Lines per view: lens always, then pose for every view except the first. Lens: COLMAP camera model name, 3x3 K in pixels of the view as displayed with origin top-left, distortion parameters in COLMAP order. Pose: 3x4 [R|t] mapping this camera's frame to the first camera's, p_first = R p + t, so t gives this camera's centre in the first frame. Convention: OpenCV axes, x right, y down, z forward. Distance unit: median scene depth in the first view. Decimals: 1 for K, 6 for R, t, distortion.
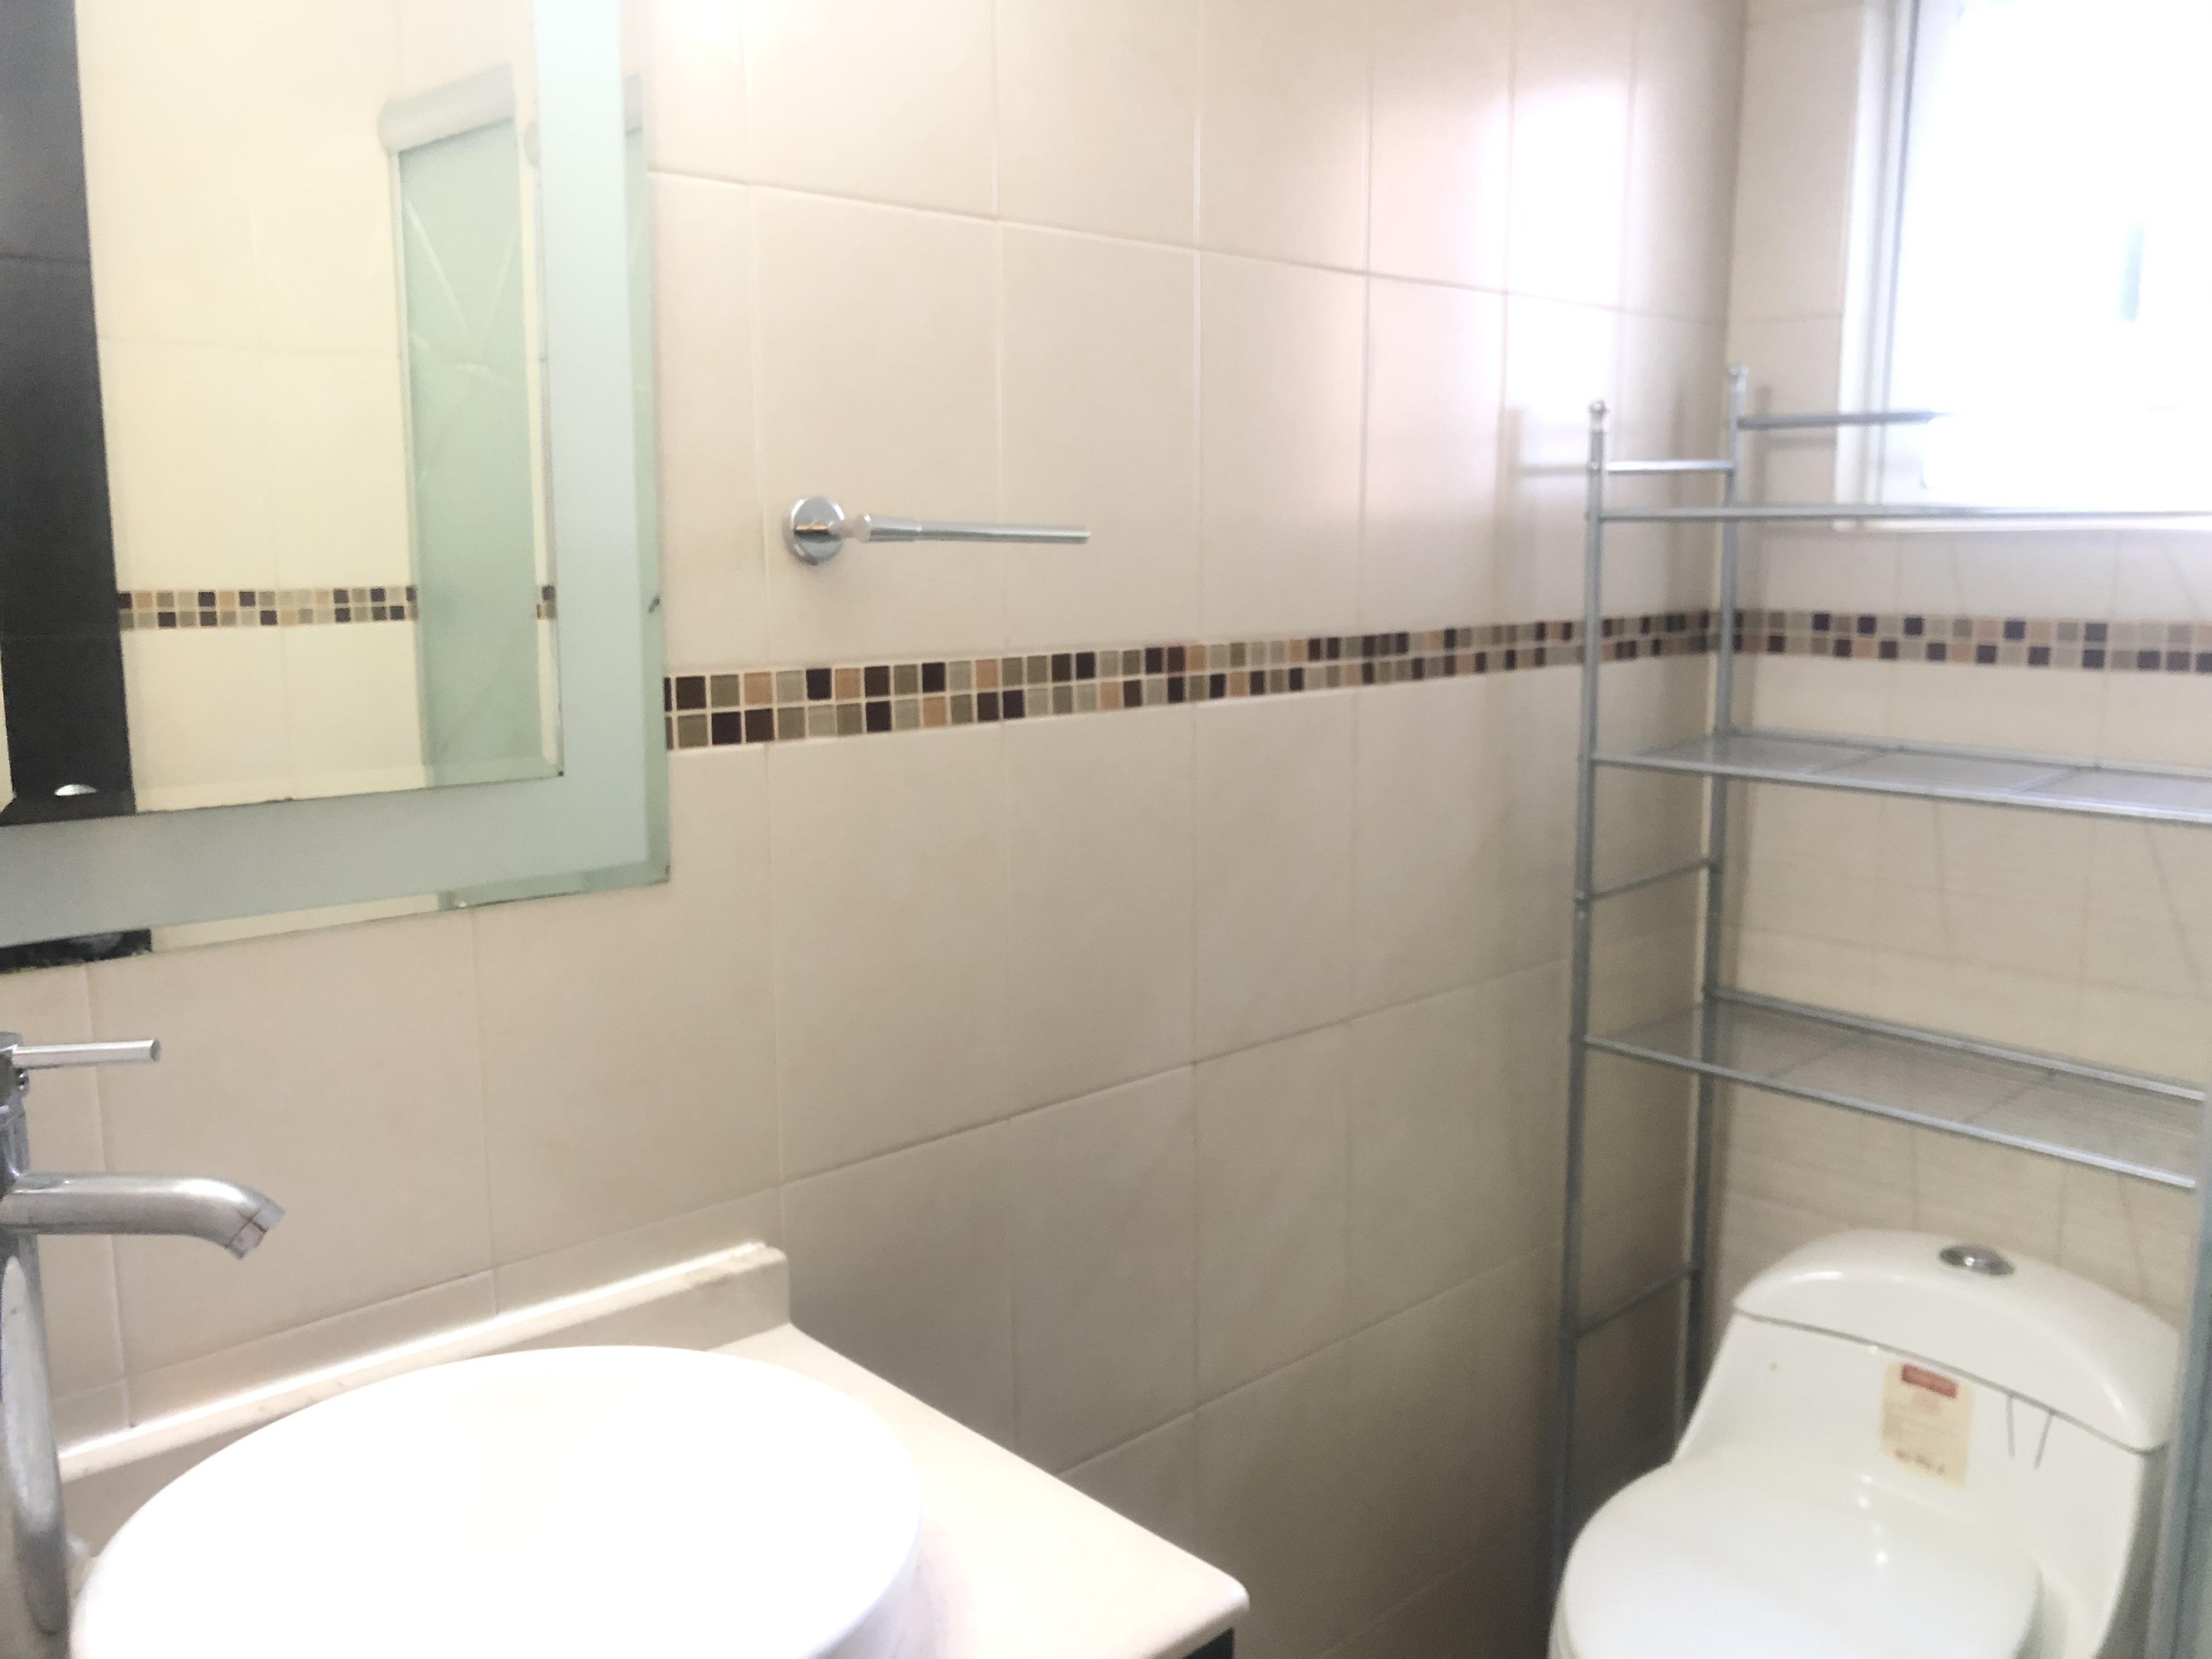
lens RADIAL K [[1815.5, 0, 1179.7], [0, 1815.5, 814.2], [0, 0, 1]] dist [0.044735, -0.022427]
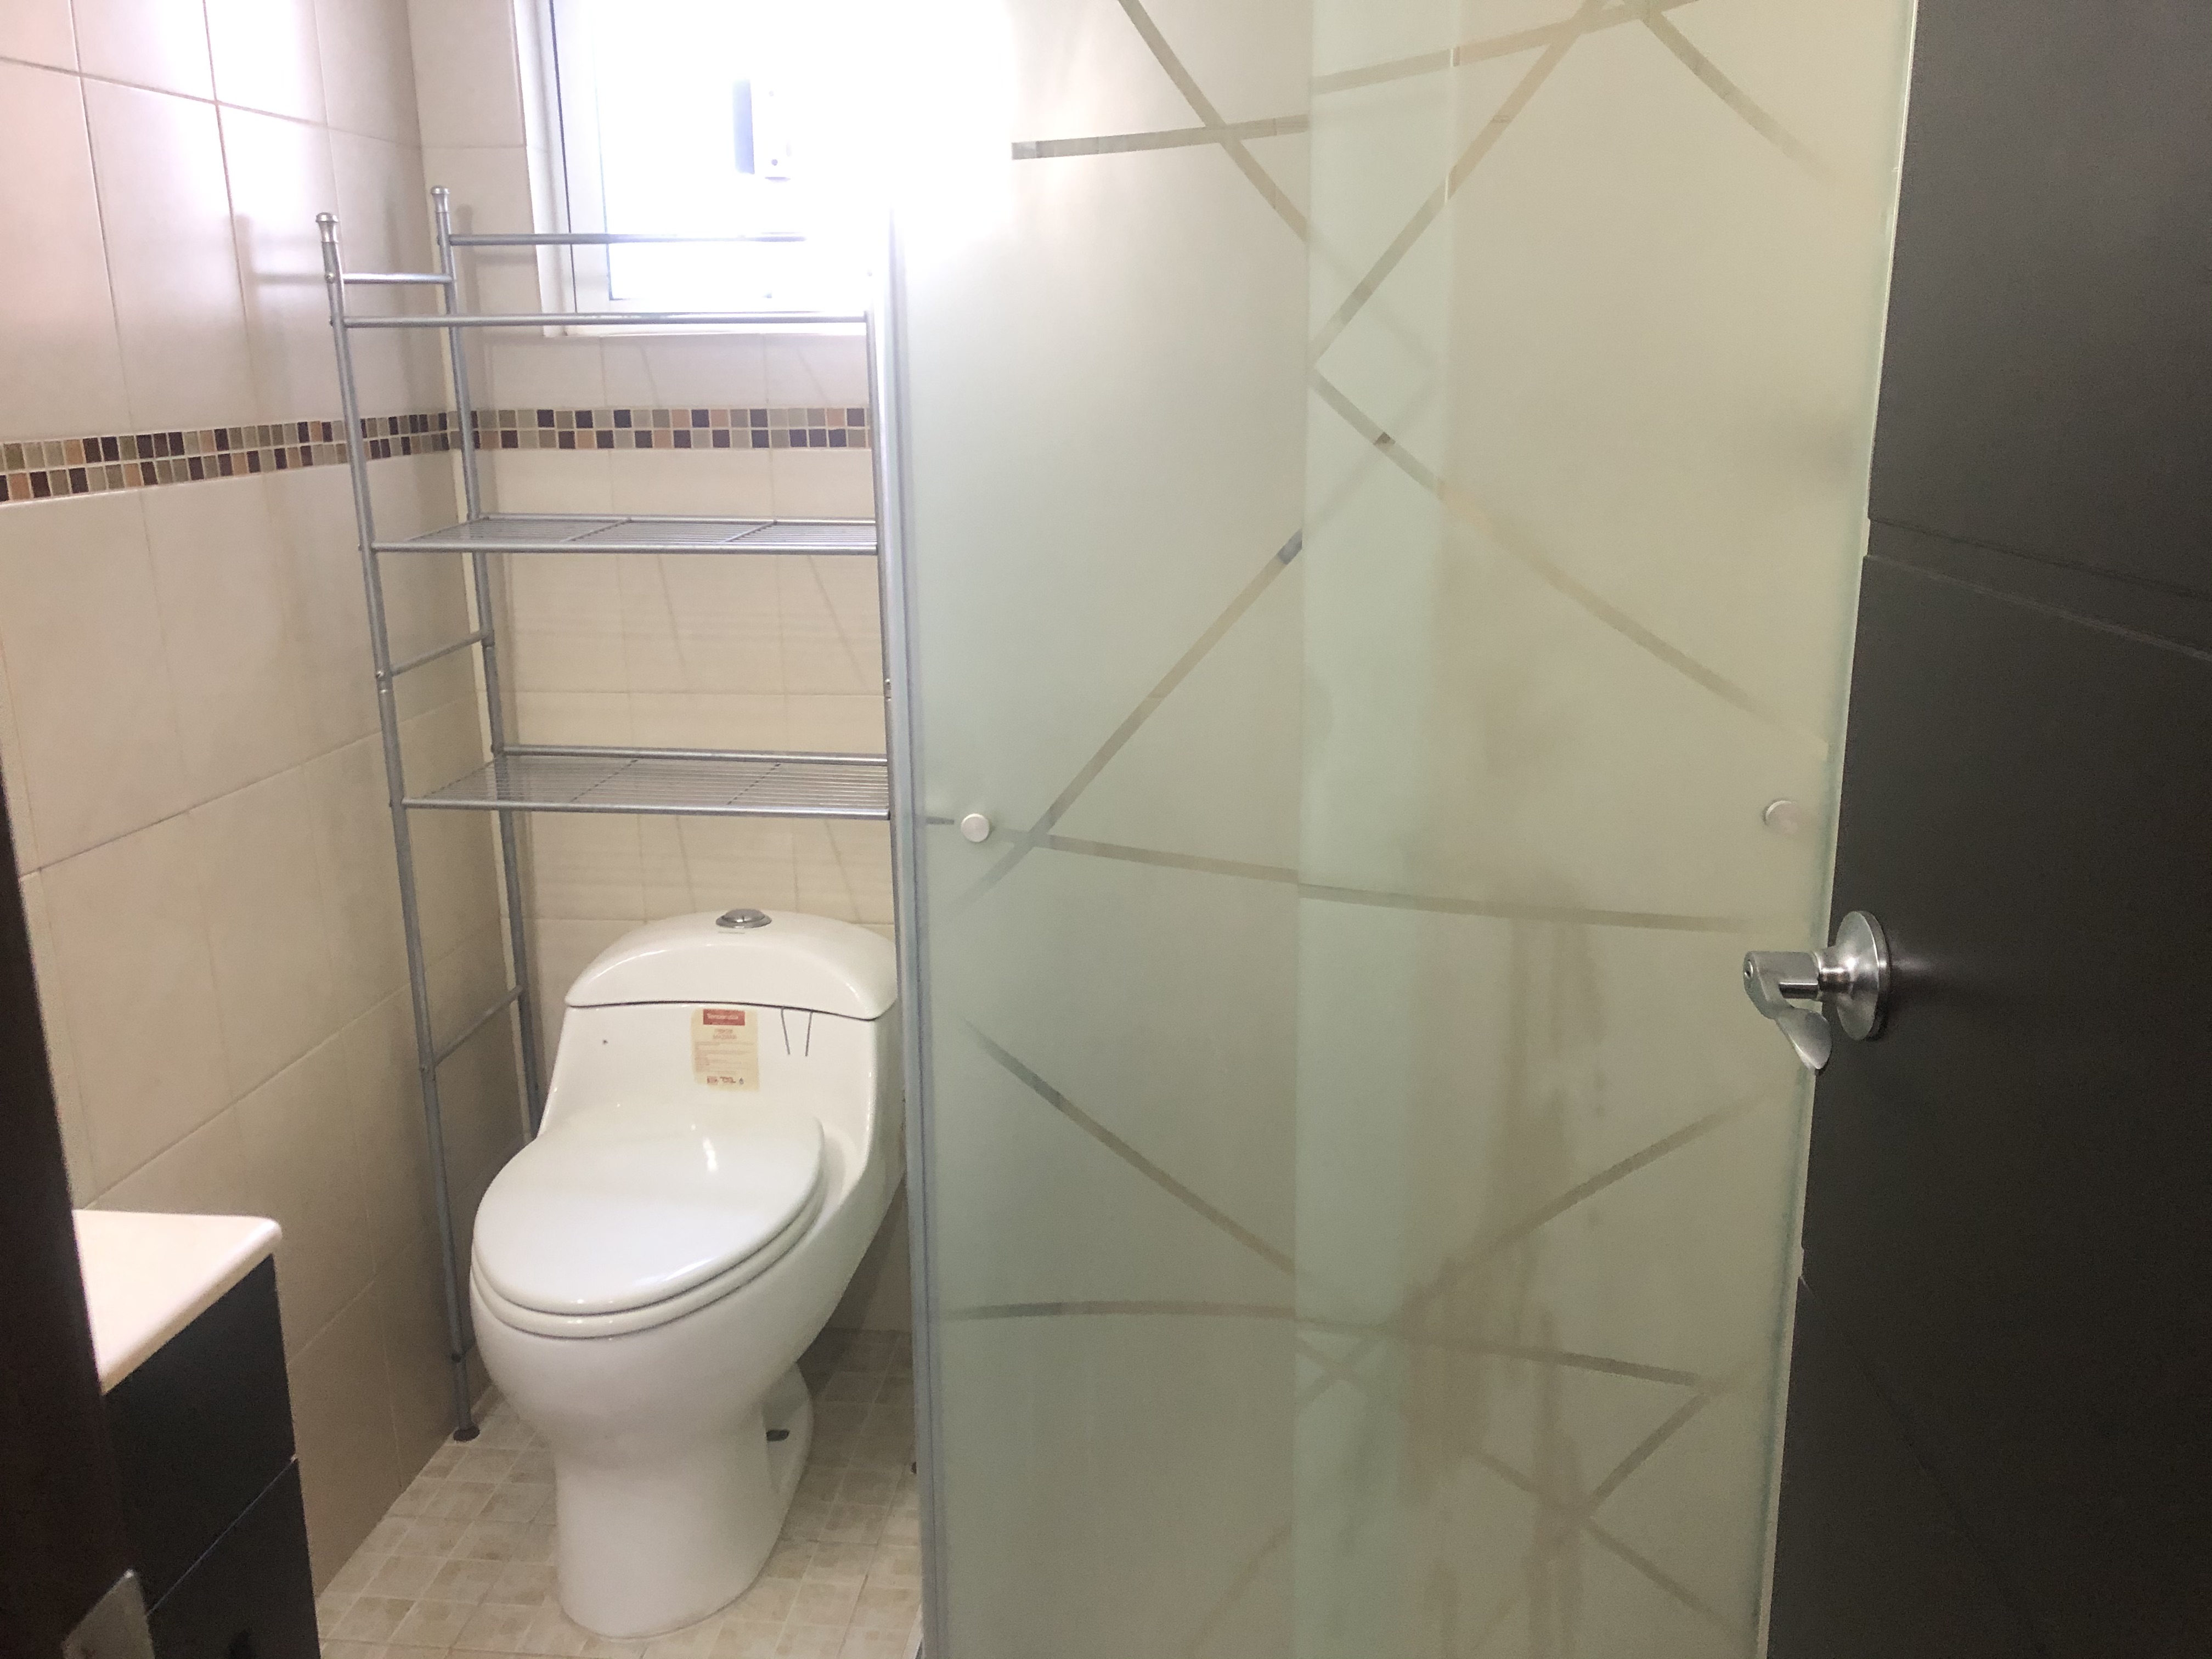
lens RADIAL K [[1815.5, 0, 1105.1], [0, 1815.5, 824.7], [0, 0, 1]] dist [0.044735, -0.022427]
pose [[0.777469, -0.170109, 0.605480, -0.127087], [0.115038, 0.984949, 0.129006, 0.042989], [-0.618311, -0.030645, 0.785336, -0.152358]]
